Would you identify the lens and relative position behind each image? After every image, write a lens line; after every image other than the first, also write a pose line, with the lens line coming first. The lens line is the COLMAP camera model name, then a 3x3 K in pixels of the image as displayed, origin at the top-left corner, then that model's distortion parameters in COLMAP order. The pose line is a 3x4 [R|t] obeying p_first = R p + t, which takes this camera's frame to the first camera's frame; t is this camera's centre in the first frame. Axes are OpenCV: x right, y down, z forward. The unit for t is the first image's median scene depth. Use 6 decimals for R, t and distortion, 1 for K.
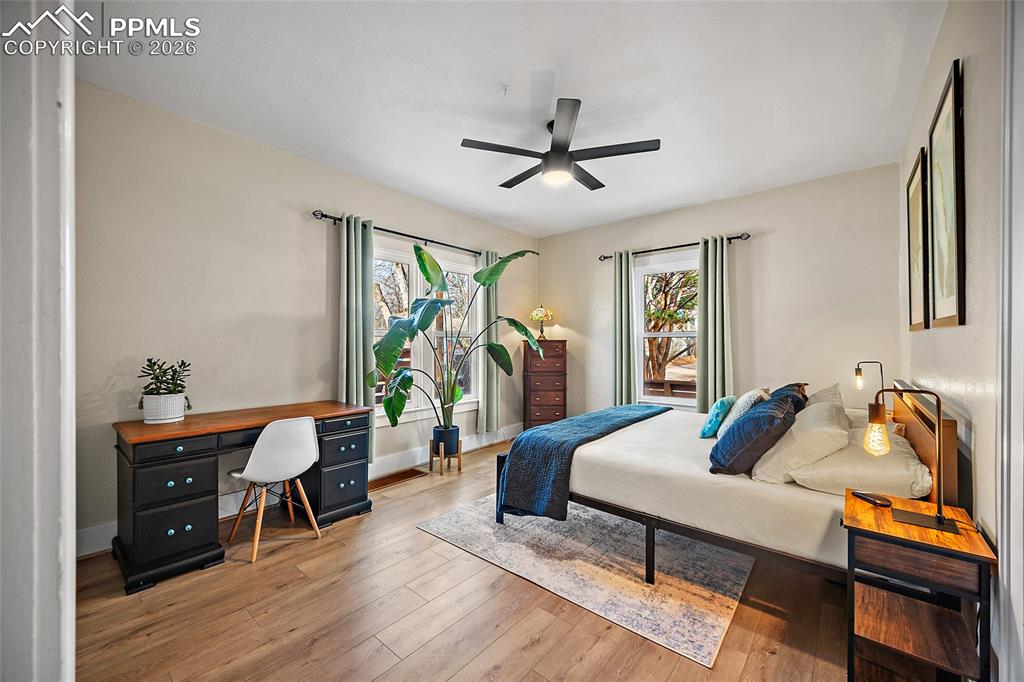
lens RADIAL K [[401.1, 0, 510.0], [0, 401.1, 336.0], [0, 0, 1]] dist [-0.001501, -0.000572]
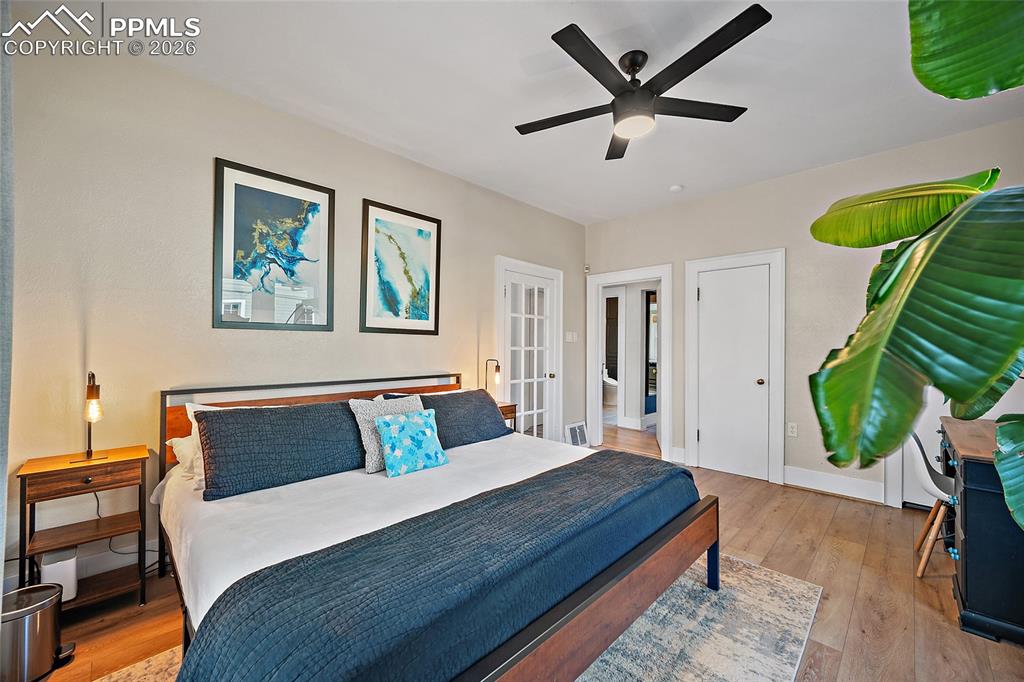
lens RADIAL K [[401.1, 0, 510.0], [0, 401.1, 336.0], [0, 0, 1]] dist [-0.001501, -0.000572]
pose [[-0.997209, -0.002194, 0.074627, 0.344054], [-0.005241, 0.999160, -0.040647, 0.044246], [-0.074475, -0.040925, -0.996383, 2.108510]]
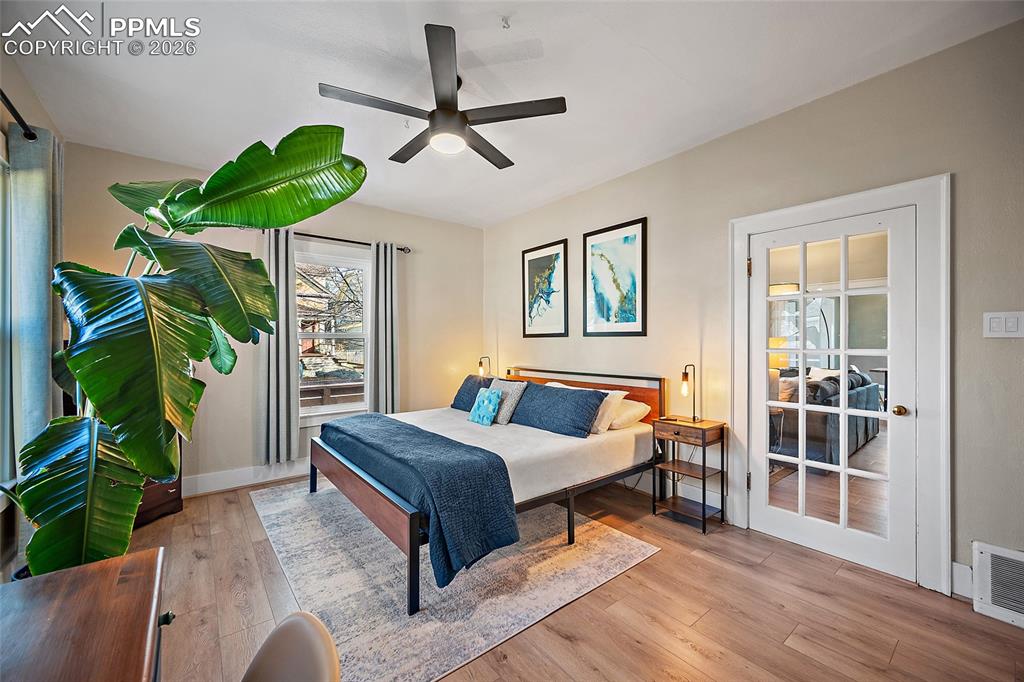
lens RADIAL K [[401.1, 0, 510.0], [0, 401.1, 336.0], [0, 0, 1]] dist [-0.001501, -0.000572]
pose [[0.191547, 0.021861, 0.981240, -0.786645], [-0.014994, 0.999700, -0.019345, 0.017060], [-0.981369, -0.011008, 0.191818, 0.854763]]
